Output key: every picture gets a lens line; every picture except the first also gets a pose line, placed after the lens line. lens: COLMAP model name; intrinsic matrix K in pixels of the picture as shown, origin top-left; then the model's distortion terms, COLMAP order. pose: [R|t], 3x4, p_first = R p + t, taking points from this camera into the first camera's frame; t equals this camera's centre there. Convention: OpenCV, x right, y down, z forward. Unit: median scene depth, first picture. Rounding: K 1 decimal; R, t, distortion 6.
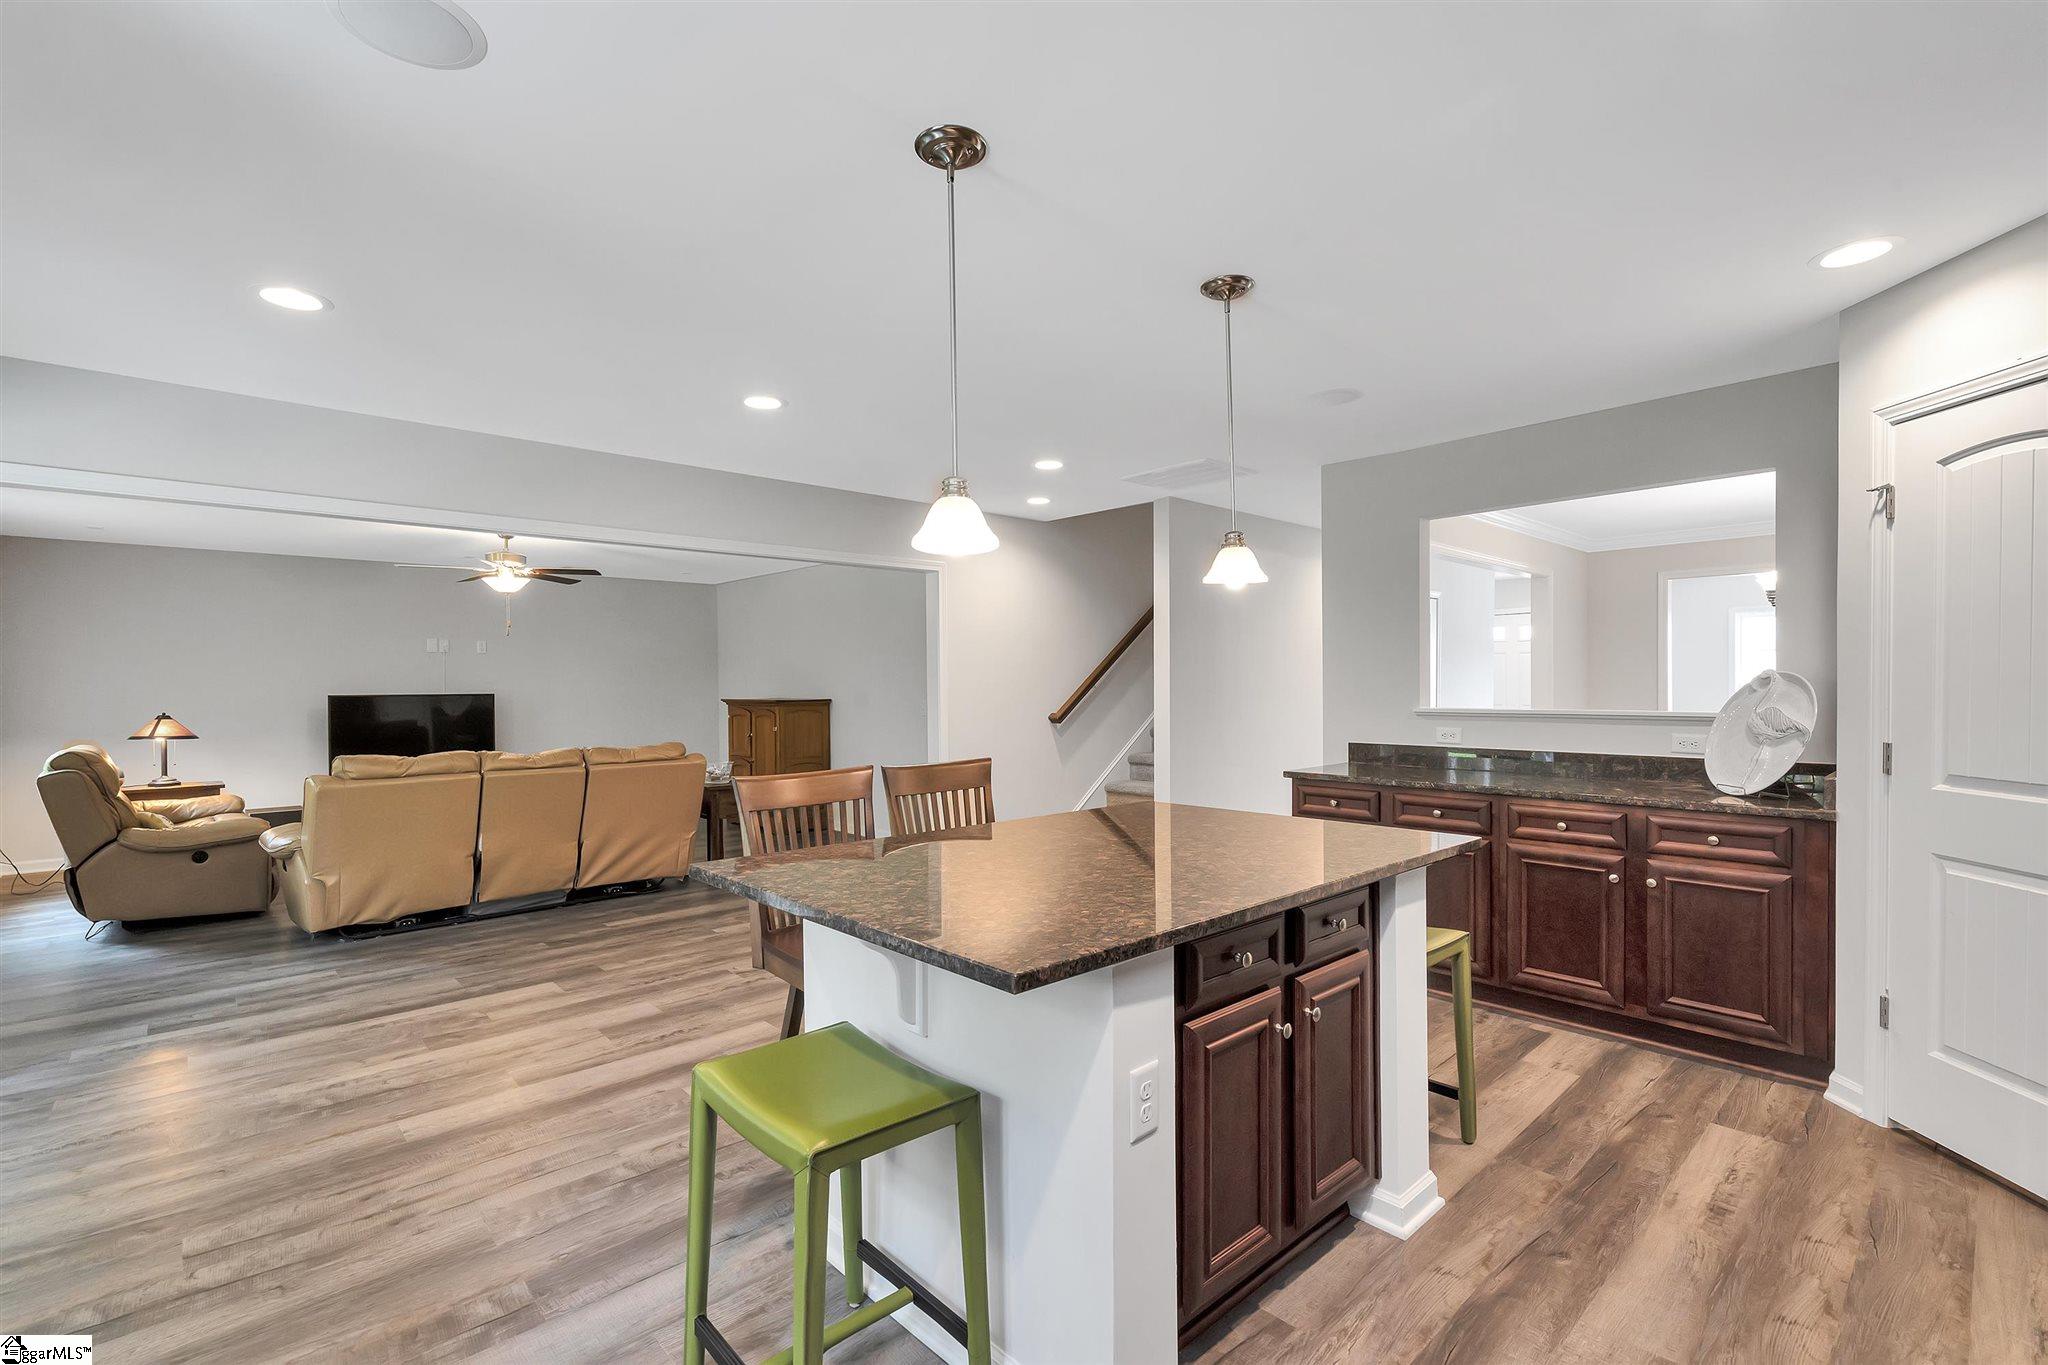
lens RADIAL K [[913.0, 0, 1009.1], [0, 913.0, 681.0], [0, 0, 1]] dist [-0.005486, 0.002248]
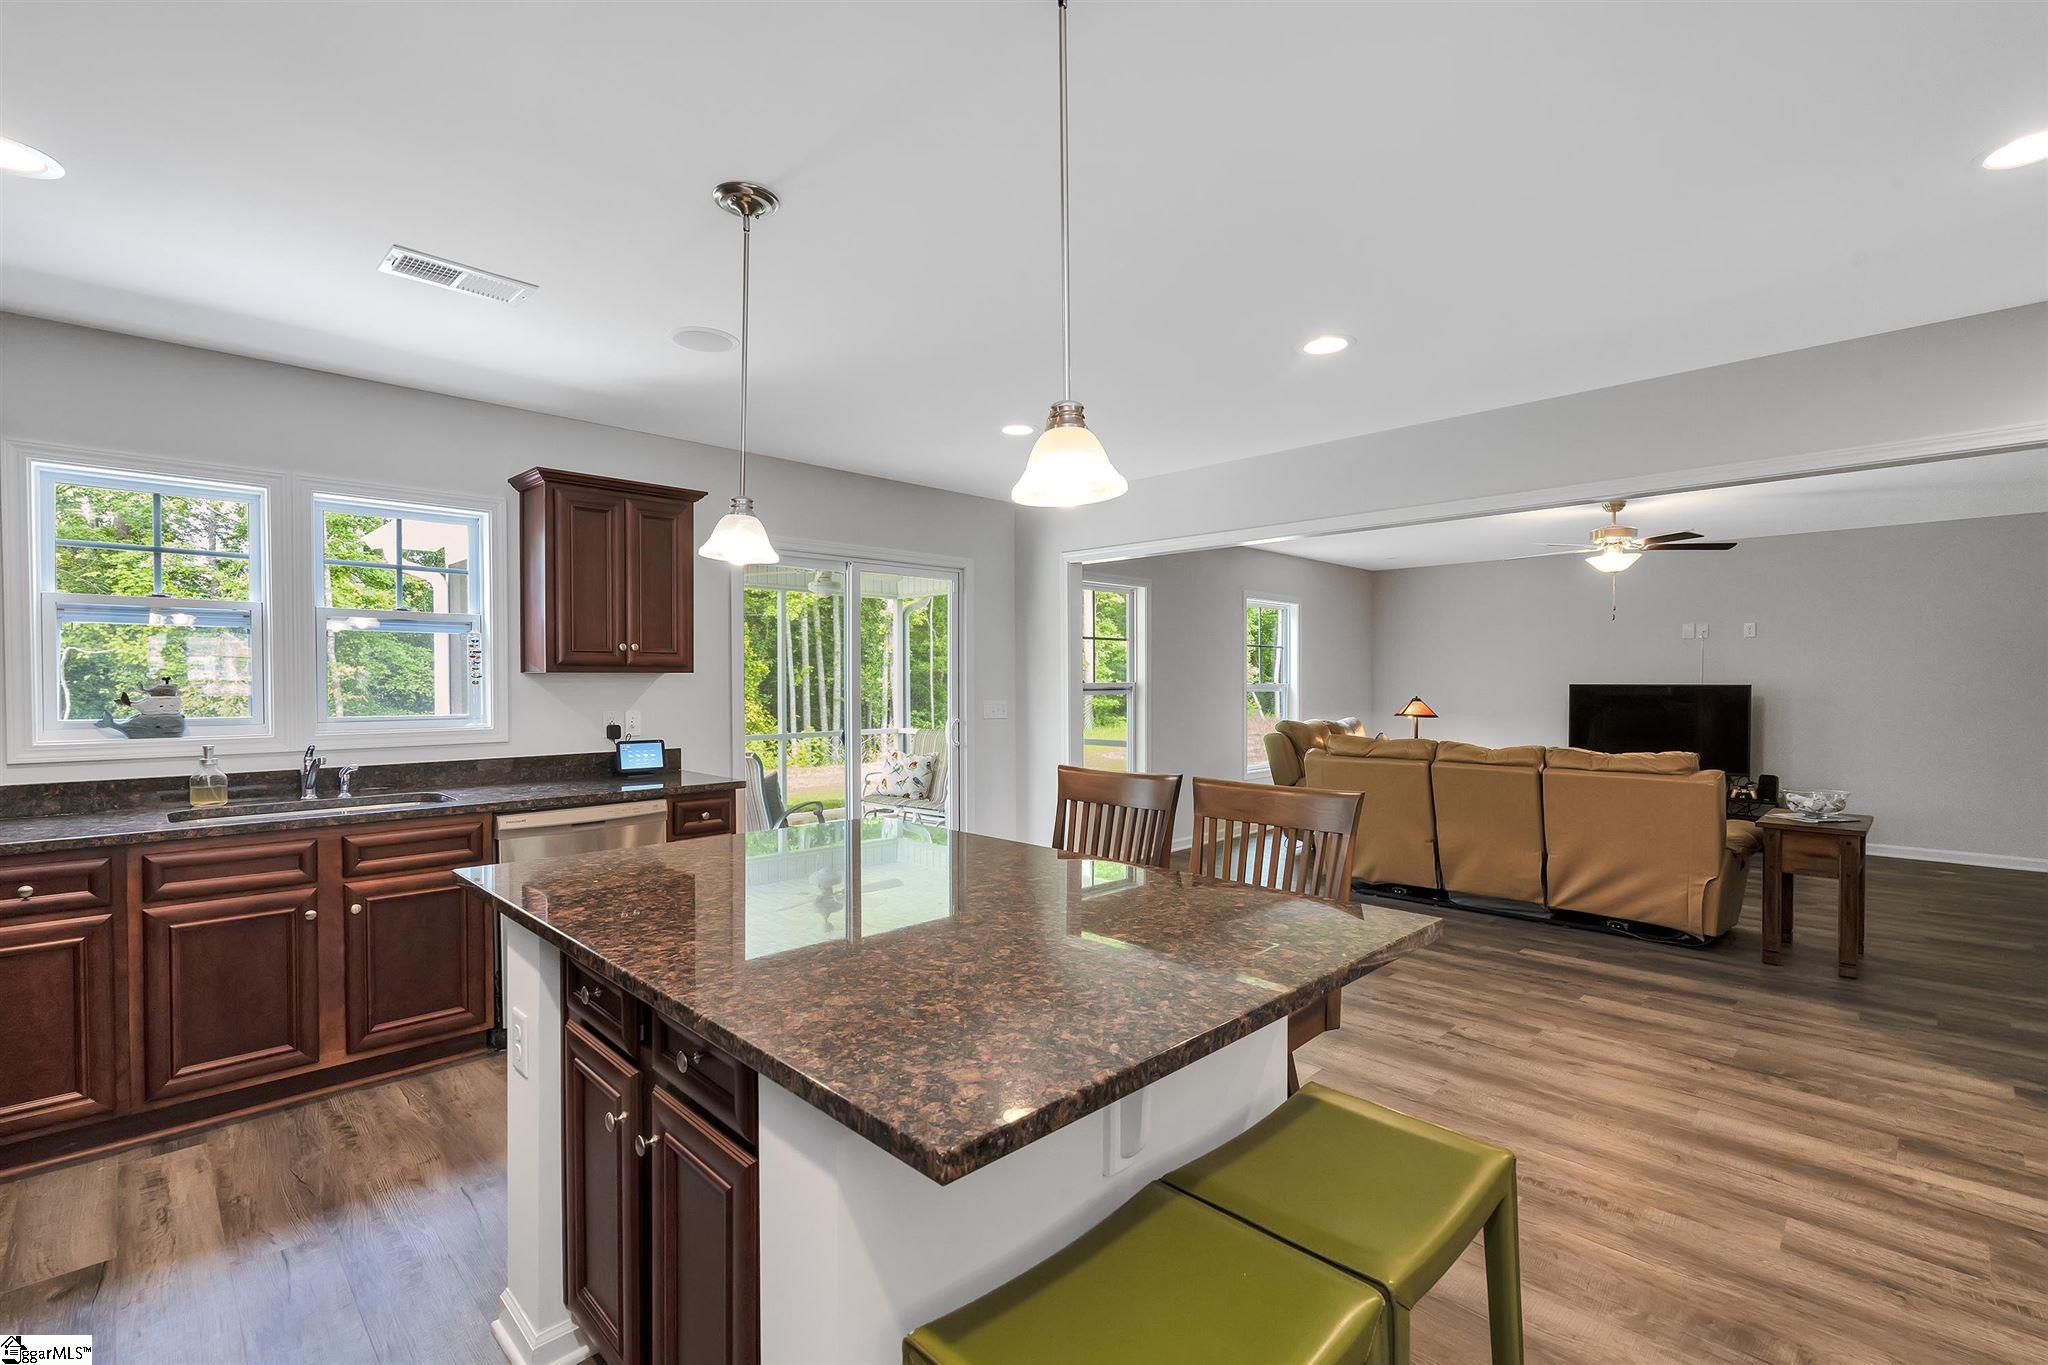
lens RADIAL K [[913.0, 0, 1017.0], [0, 913.0, 681.7], [0, 0, 1]] dist [-0.005486, 0.002248]
pose [[0.046788, 0.009899, -0.998856, 0.508859], [0.006596, 0.999926, 0.010219, -0.002884], [0.998883, -0.007066, 0.046720, 0.598598]]
